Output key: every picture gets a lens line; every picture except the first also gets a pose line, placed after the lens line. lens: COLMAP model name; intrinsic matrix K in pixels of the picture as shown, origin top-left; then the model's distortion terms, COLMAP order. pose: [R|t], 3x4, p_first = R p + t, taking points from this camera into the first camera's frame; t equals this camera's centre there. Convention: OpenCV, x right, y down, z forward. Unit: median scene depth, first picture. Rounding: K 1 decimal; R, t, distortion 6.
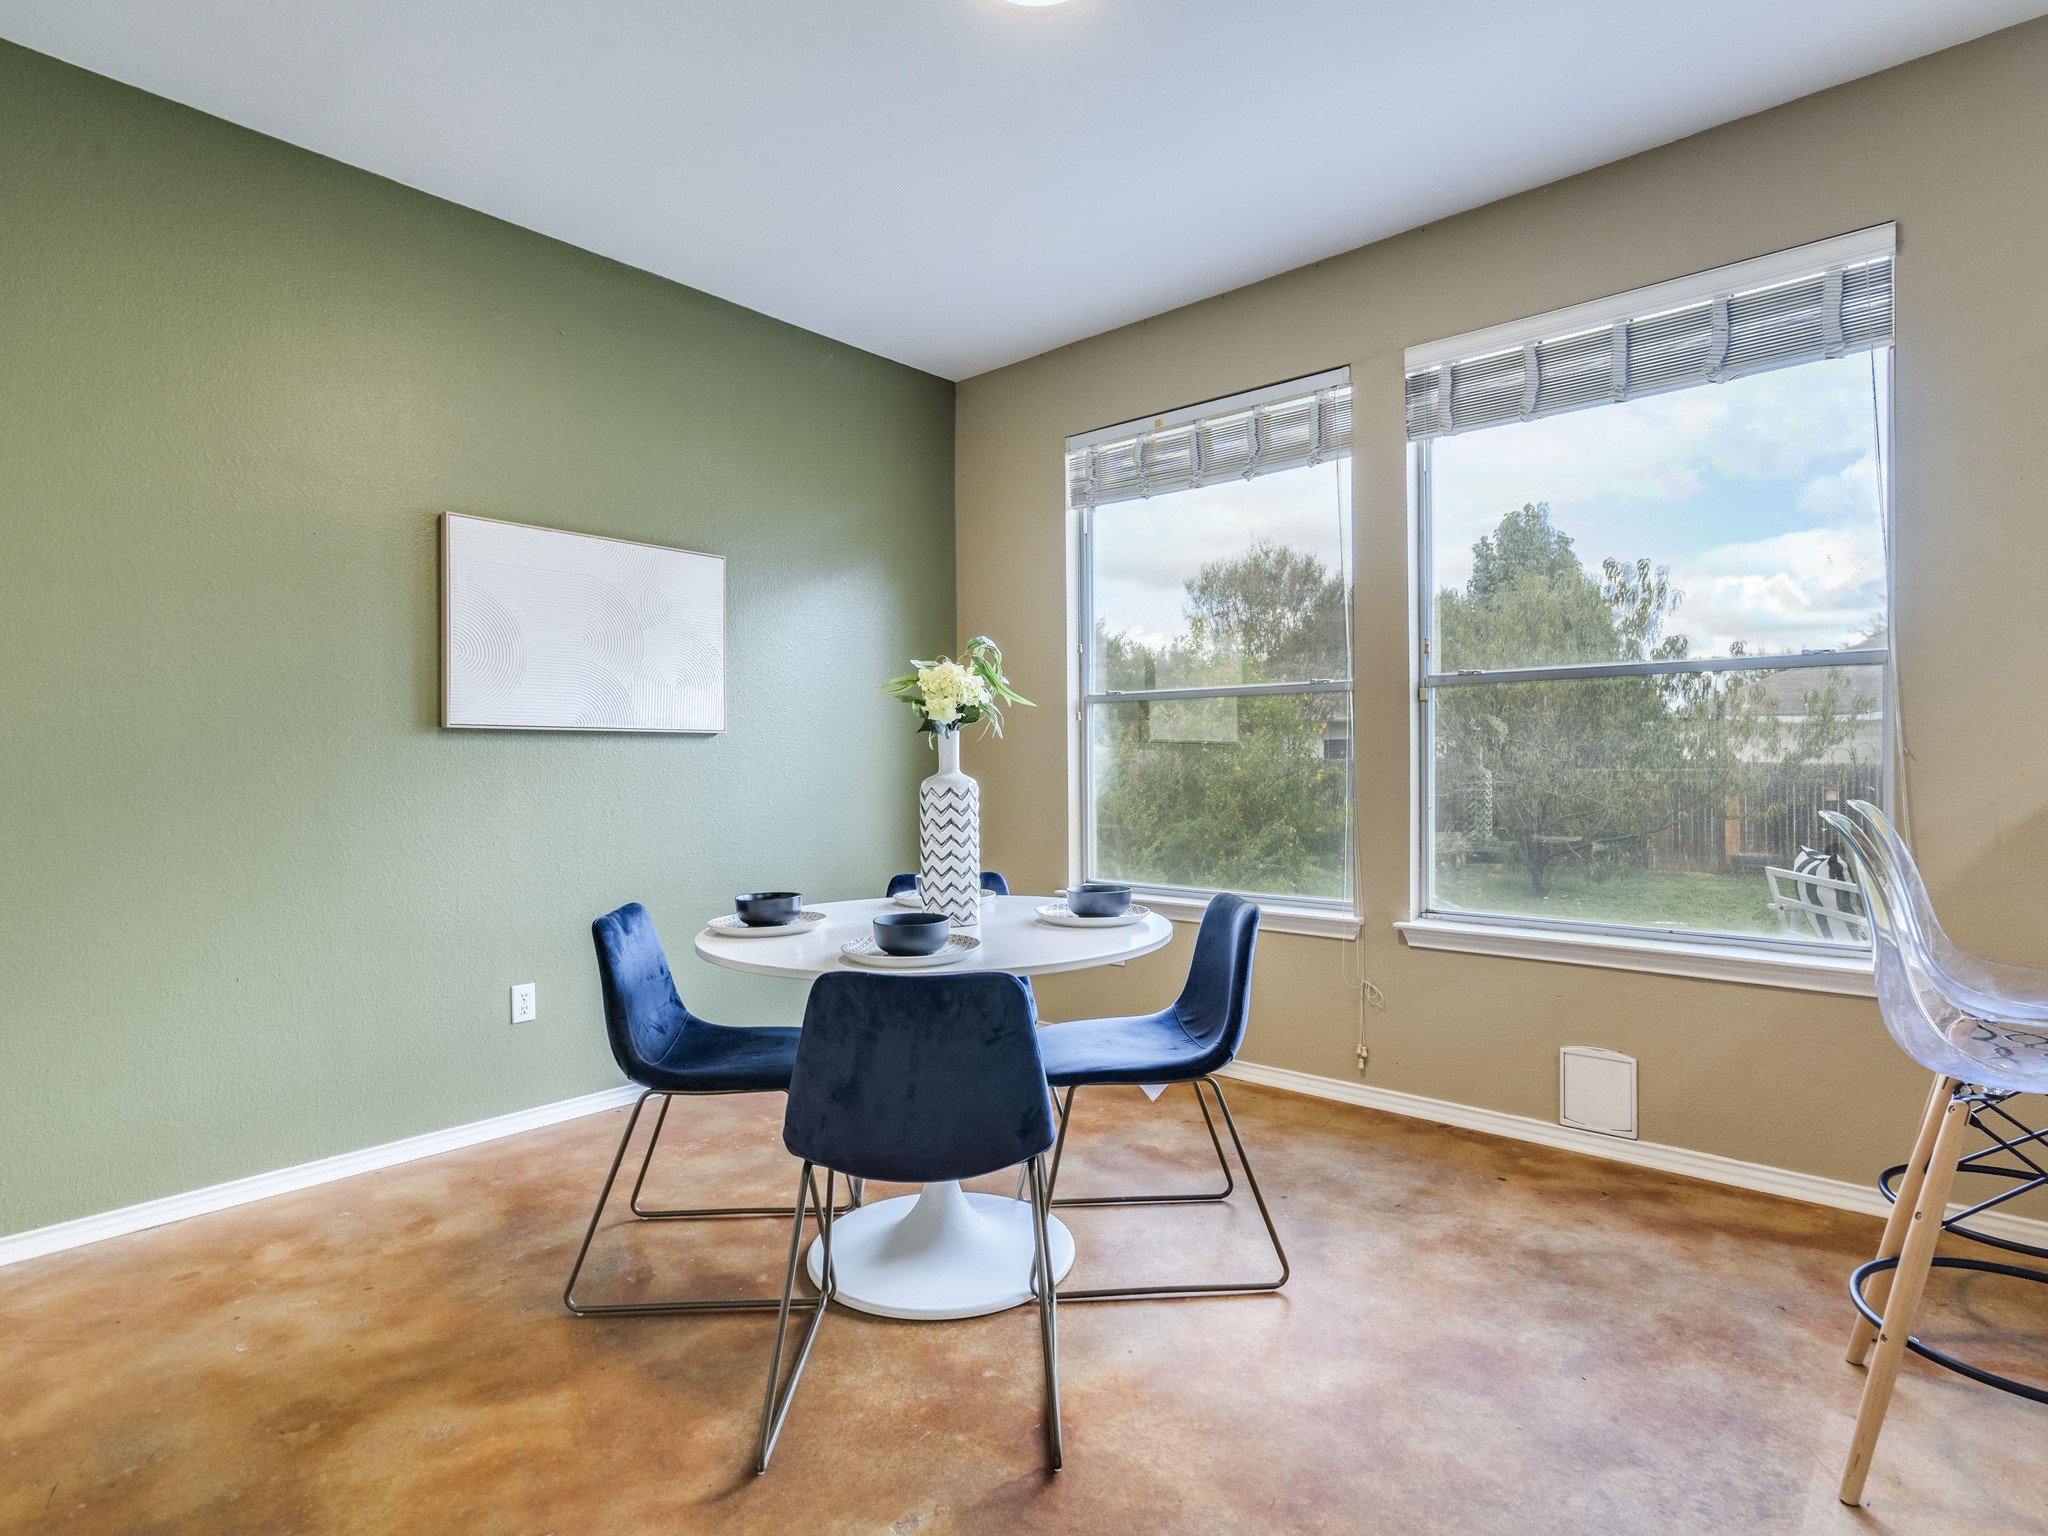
lens RADIAL K [[1085.1, 0, 1024.0], [0, 1085.1, 768.0], [0, 0, 1]] dist [-0.009255, 0.000825]
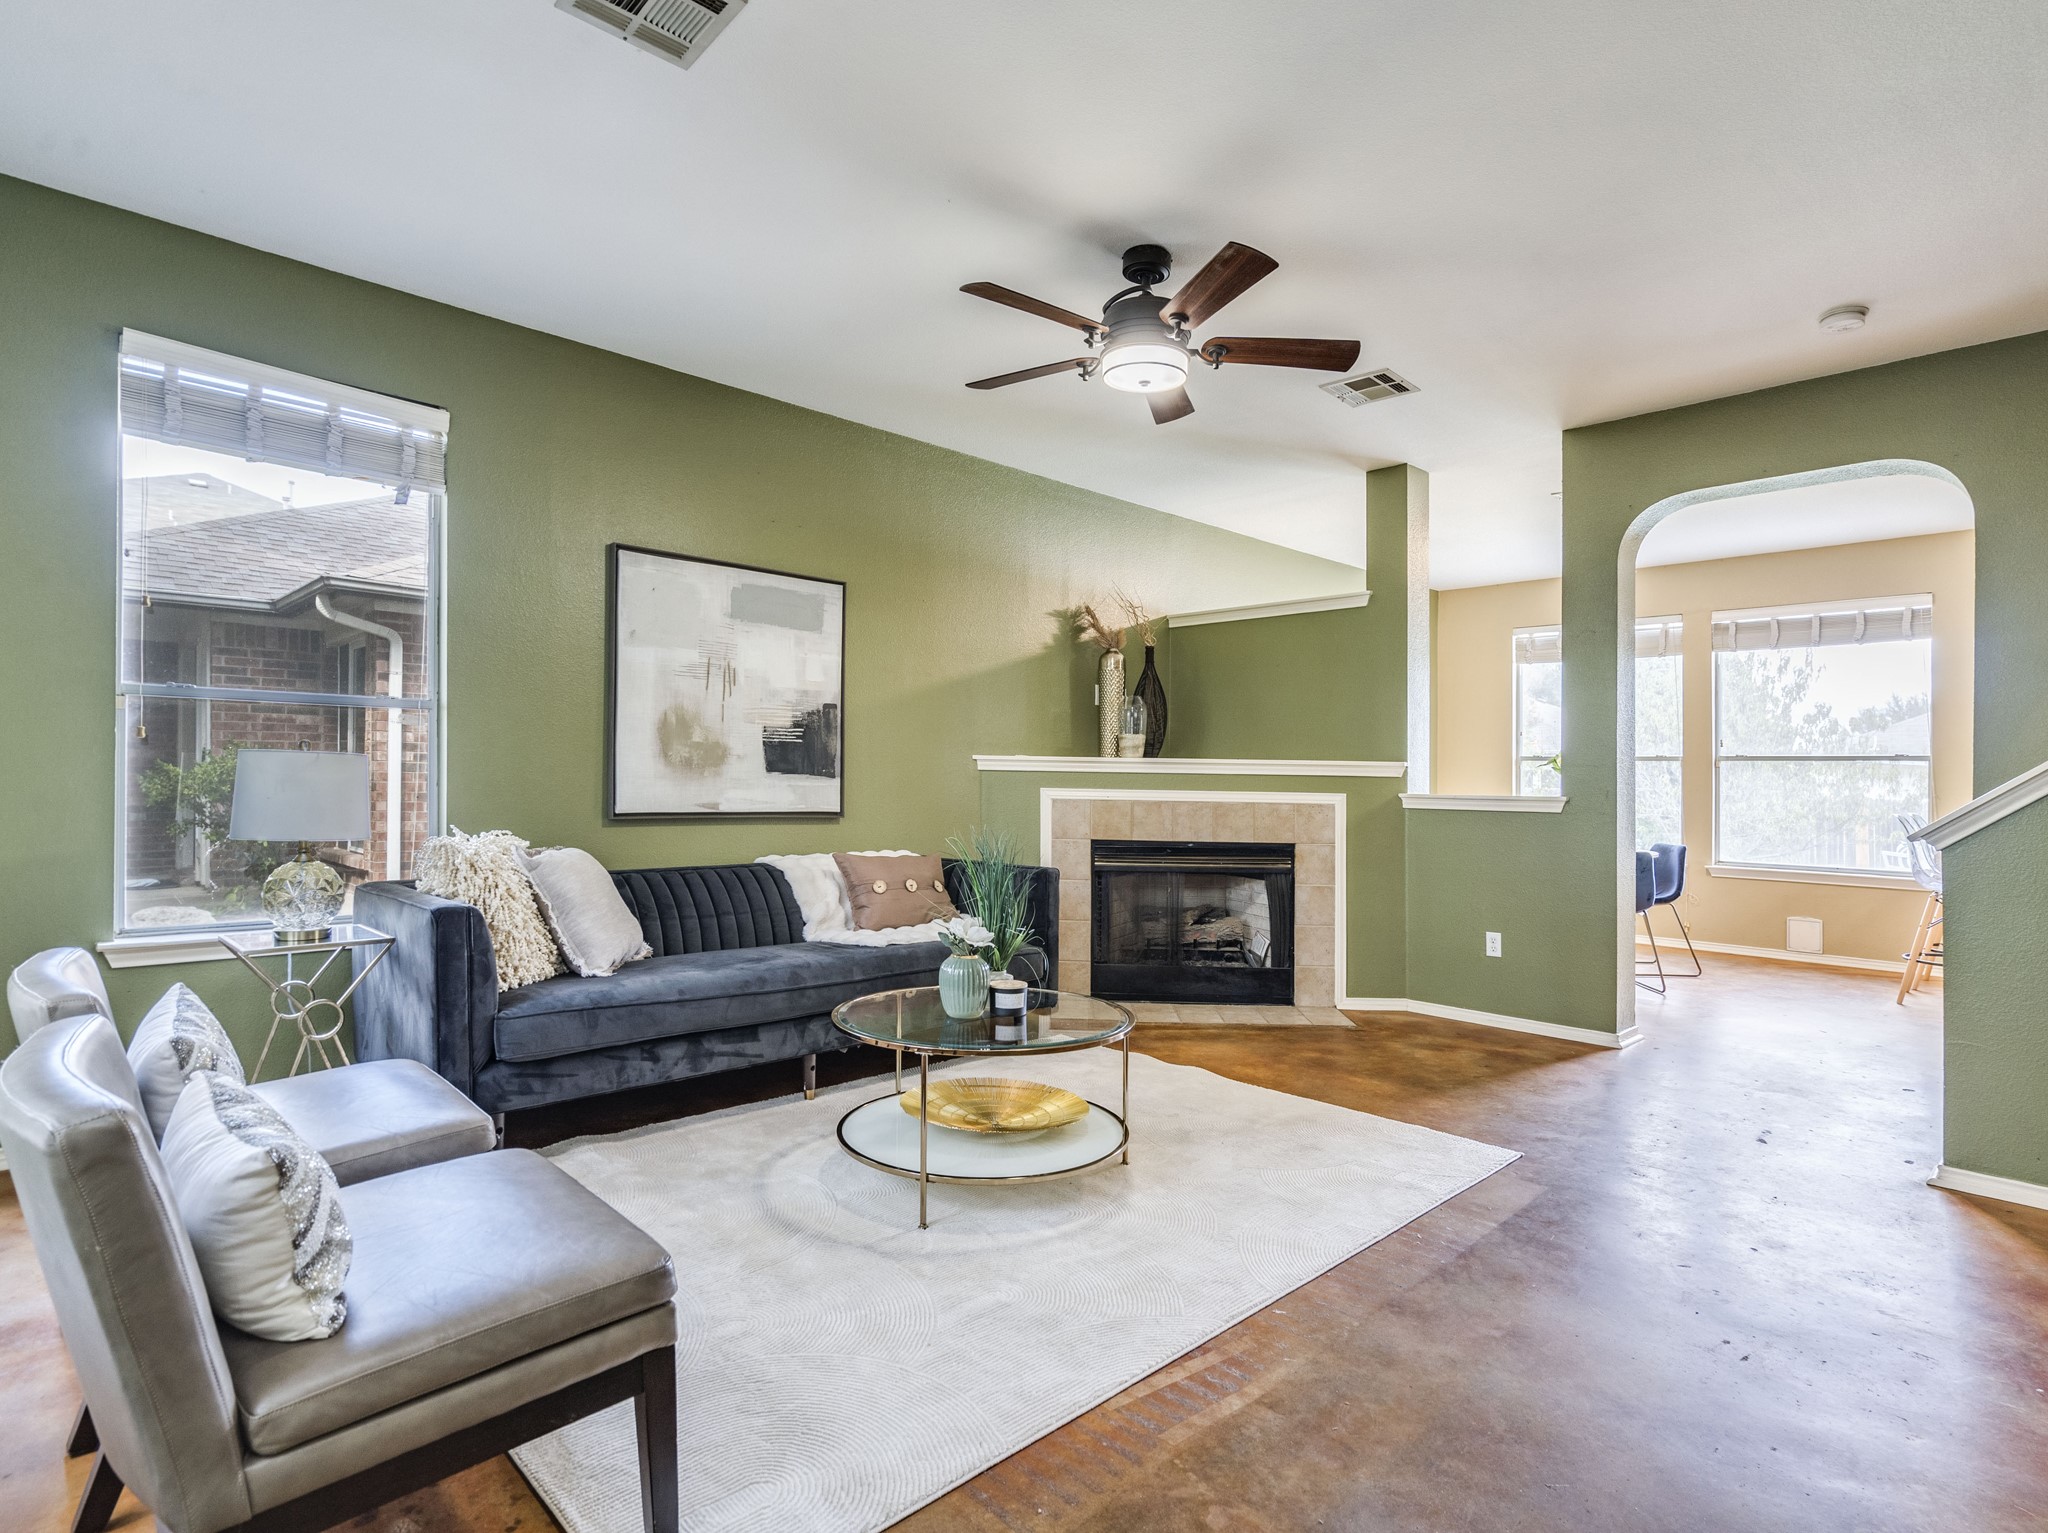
lens RADIAL K [[1102.0, 0, 1024.3], [0, 1102.0, 724.0], [0, 0, 1]] dist [-0.007442, 0.003108]
pose [[0.996755, 0.036773, -0.071608, -0.859550], [-0.039887, 0.998297, -0.042565, -0.000758], [0.069920, 0.045283, 0.996524, -1.302294]]
